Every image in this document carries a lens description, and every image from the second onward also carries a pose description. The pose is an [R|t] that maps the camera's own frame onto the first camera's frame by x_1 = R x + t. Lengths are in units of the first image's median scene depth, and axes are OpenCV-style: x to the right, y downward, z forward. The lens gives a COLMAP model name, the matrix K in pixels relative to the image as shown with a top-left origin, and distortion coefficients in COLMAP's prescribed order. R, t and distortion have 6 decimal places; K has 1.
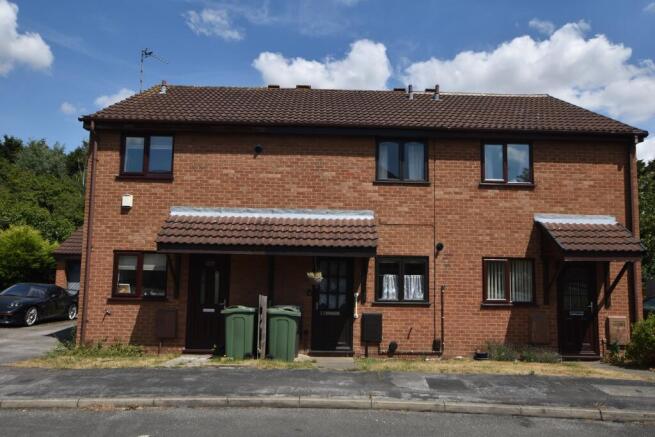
lens RADIAL K [[472.2, 0, 328.1], [0, 472.2, 217.9], [0, 0, 1]] dist [0.005054, 0.005204]
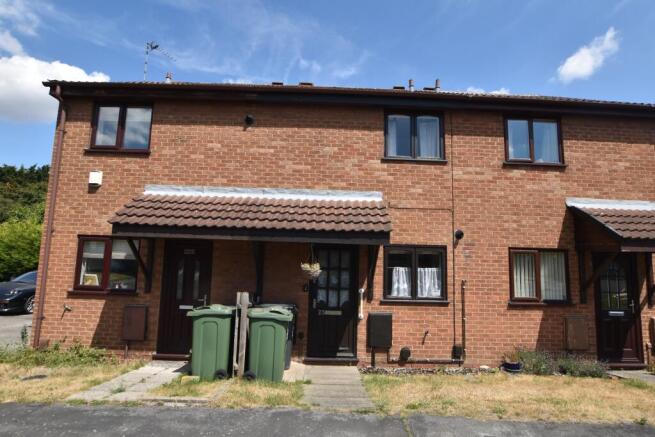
lens RADIAL K [[323.6, 0, 326.0], [0, 323.6, 219.9], [0, 0, 1]] dist [-0.018649, -0.001663]
pose [[0.999922, 0.008788, -0.008872, 0.000717], [-0.008980, 0.999722, -0.021784, 0.049274], [0.008679, 0.021862, 0.999723, 0.419698]]
